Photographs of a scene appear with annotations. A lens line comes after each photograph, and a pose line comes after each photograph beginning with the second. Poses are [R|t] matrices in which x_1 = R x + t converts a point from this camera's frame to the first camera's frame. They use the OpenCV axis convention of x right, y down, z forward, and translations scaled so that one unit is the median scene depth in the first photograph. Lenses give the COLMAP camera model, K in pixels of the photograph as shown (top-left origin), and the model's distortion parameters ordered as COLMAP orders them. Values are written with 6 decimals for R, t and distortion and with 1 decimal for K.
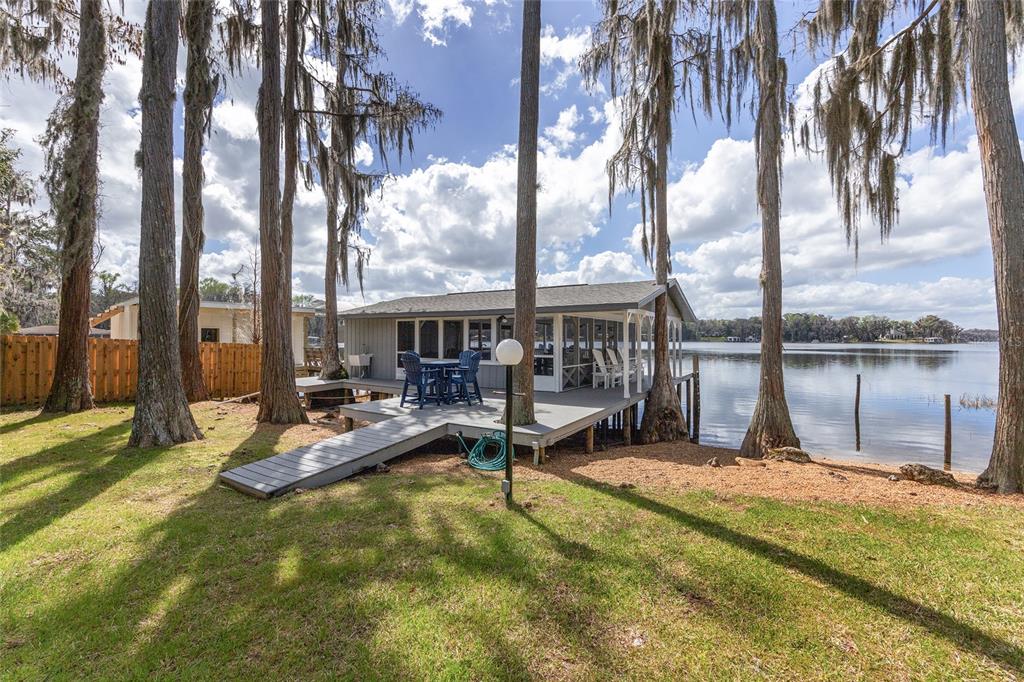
lens RADIAL K [[408.3, 0, 512.0], [0, 408.3, 341.0], [0, 0, 1]] dist [-0.001057, -0.000154]
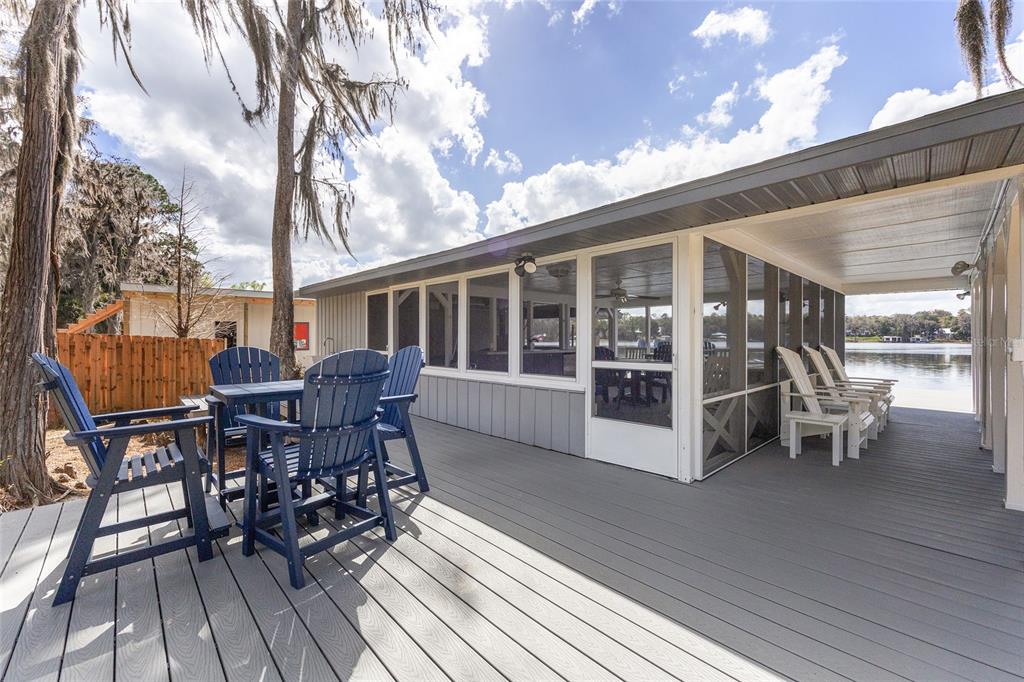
lens RADIAL K [[408.3, 0, 512.0], [0, 408.3, 341.0], [0, 0, 1]] dist [-0.001057, -0.000154]
pose [[0.956127, 0.002330, -0.292943, 0.063606], [-0.002794, 0.999995, -0.001167, 0.012497], [0.292939, 0.001934, 0.956129, 0.547089]]
